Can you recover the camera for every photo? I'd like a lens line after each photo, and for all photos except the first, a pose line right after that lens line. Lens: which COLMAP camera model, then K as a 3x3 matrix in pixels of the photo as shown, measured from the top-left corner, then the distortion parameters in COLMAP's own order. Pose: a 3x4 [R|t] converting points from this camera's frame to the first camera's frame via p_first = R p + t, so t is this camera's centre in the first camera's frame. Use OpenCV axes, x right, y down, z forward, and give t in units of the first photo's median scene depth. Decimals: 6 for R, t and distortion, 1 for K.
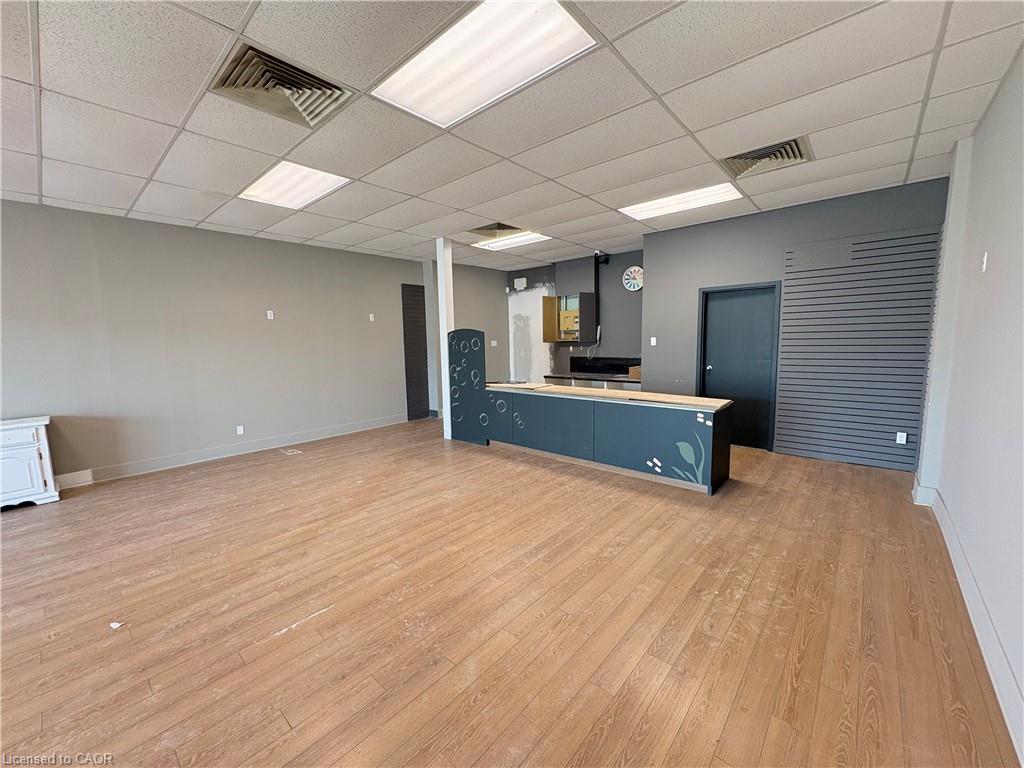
lens RADIAL K [[406.3, 0, 521.4], [0, 406.3, 382.1], [0, 0, 1]] dist [-0.000745, -0.000054]
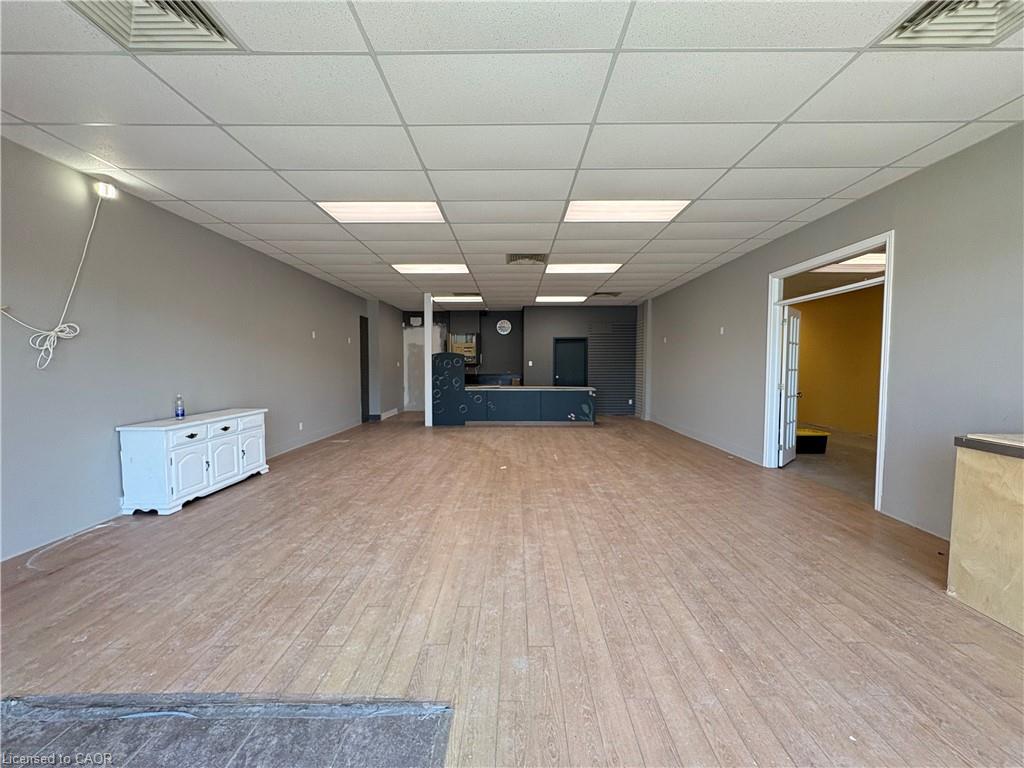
lens RADIAL K [[403.0, 0, 512.3], [0, 403.0, 387.6], [0, 0, 1]] dist [-0.000182, -0.000015]
pose [[0.759395, -0.014203, 0.650474, -0.929985], [0.056321, 0.997444, -0.043972, 0.084784], [-0.648187, 0.070027, 0.758254, -0.323809]]
